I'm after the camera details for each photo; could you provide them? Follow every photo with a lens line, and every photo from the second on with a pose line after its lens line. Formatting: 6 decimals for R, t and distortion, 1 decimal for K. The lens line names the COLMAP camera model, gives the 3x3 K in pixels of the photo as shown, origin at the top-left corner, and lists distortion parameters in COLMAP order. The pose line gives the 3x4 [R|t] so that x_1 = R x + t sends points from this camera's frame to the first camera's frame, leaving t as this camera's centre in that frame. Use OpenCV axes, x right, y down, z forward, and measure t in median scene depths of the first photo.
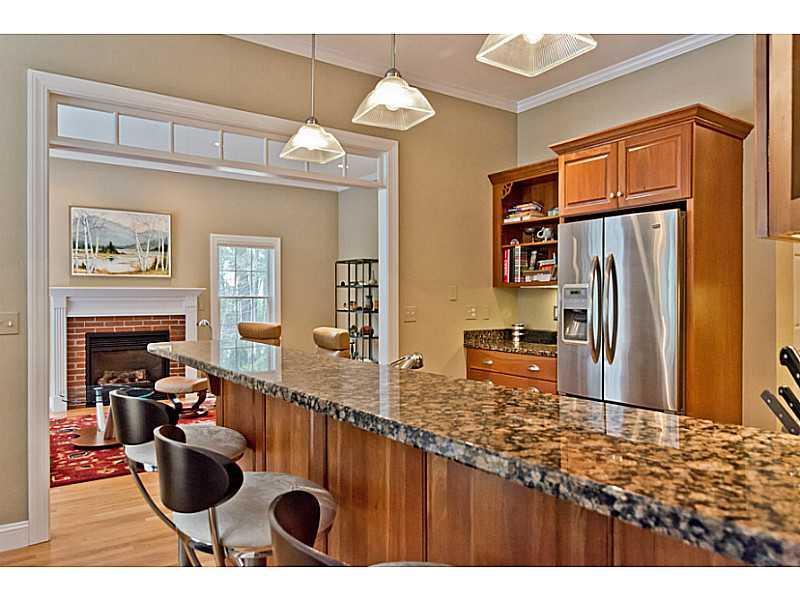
lens RADIAL K [[554.9, 0, 396.8], [0, 554.9, 296.5], [0, 0, 1]] dist [-0.001006, 0.000270]
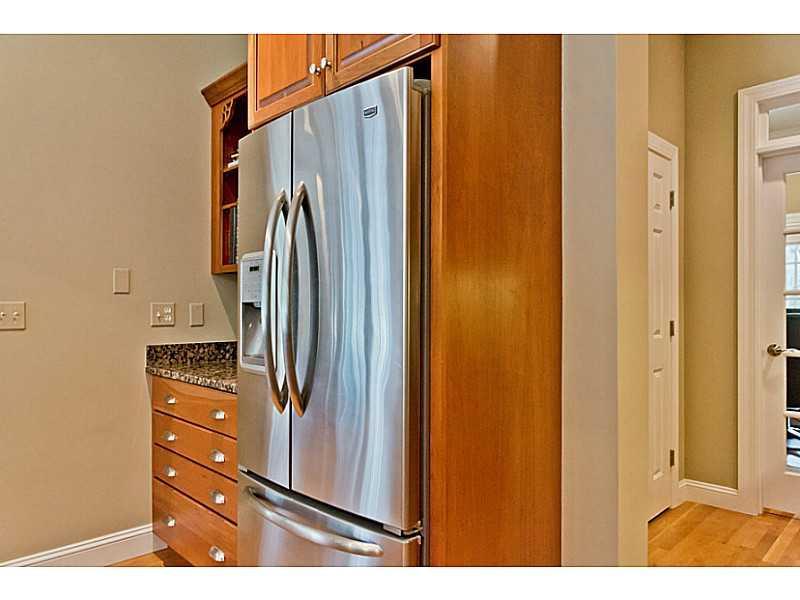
lens RADIAL K [[554.9, 0, 396.8], [0, 554.9, 296.5], [0, 0, 1]] dist [-0.001006, 0.000270]
pose [[0.982855, 0.006465, 0.184269, 0.348426], [-0.002751, 0.999788, -0.020404, 0.027089], [-0.184362, 0.019547, 0.982664, 0.477051]]
